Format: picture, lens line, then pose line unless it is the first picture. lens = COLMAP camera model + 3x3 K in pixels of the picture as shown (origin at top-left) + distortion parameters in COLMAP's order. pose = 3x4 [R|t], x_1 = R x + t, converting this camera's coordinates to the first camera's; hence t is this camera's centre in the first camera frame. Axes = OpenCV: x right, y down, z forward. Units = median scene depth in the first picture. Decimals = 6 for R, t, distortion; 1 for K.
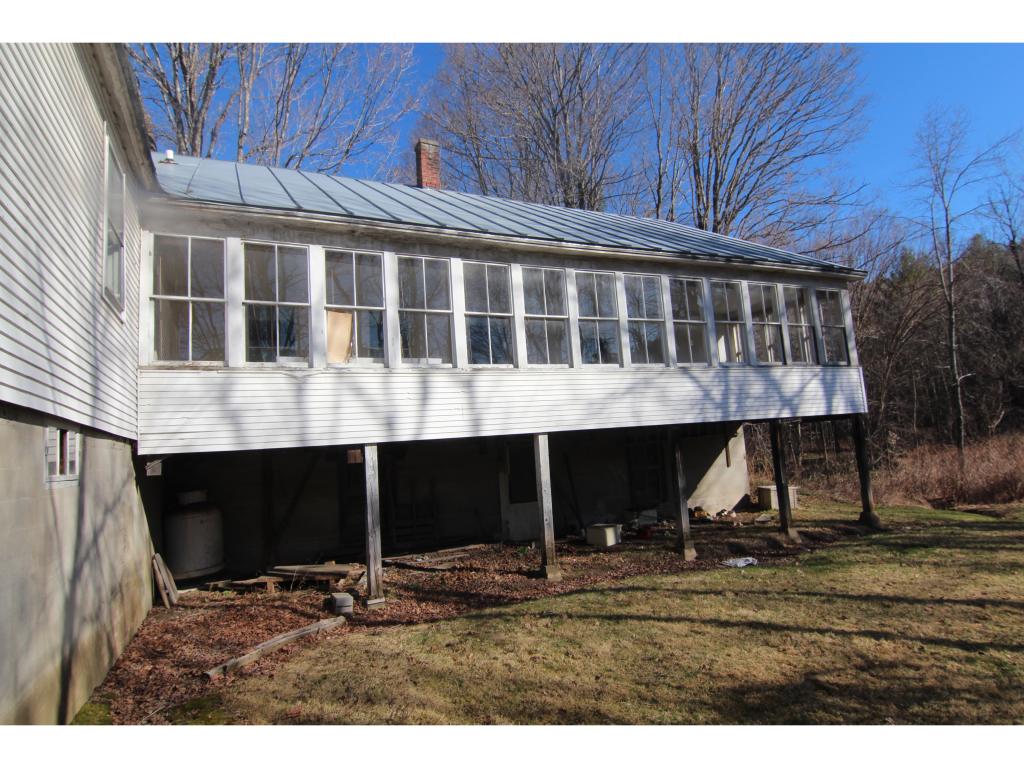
lens RADIAL K [[565.5, 0, 512.0], [0, 565.5, 384.0], [0, 0, 1]] dist [-0.003102, -0.000528]
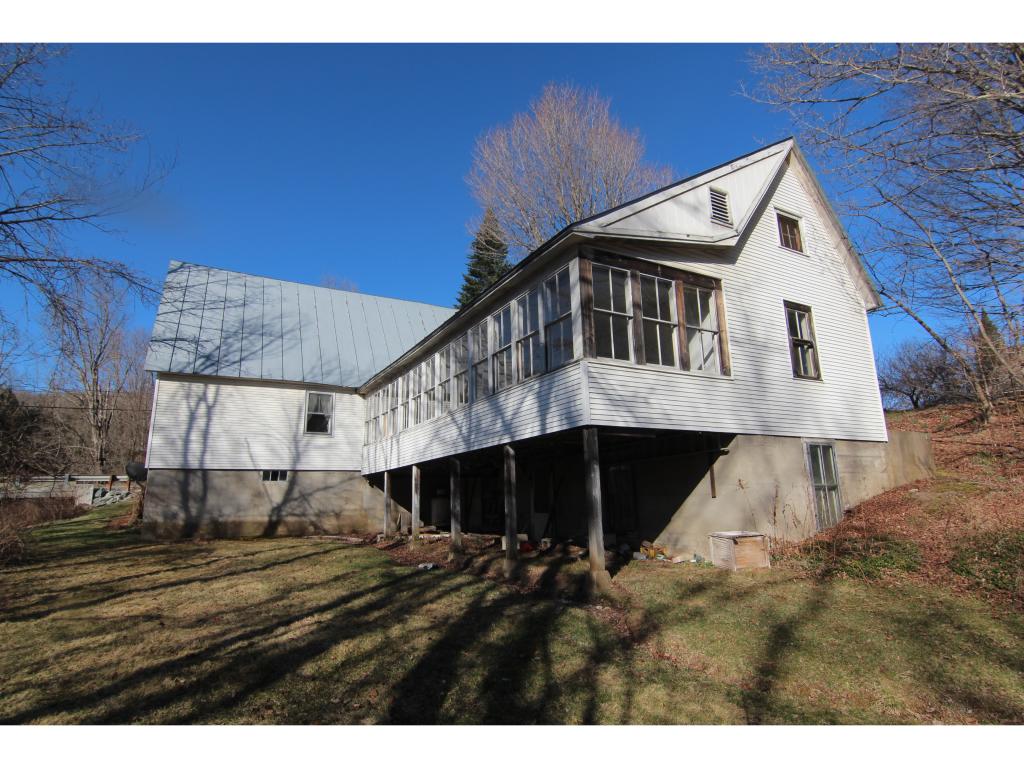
lens RADIAL K [[543.7, 0, 512.0], [0, 543.7, 384.0], [0, 0, 1]] dist [-0.019242, -0.001685]
pose [[0.046818, -0.143777, -0.988502, 1.344684], [0.130878, 0.981939, -0.136624, 0.083858], [0.990292, -0.122977, 0.064789, 0.912261]]
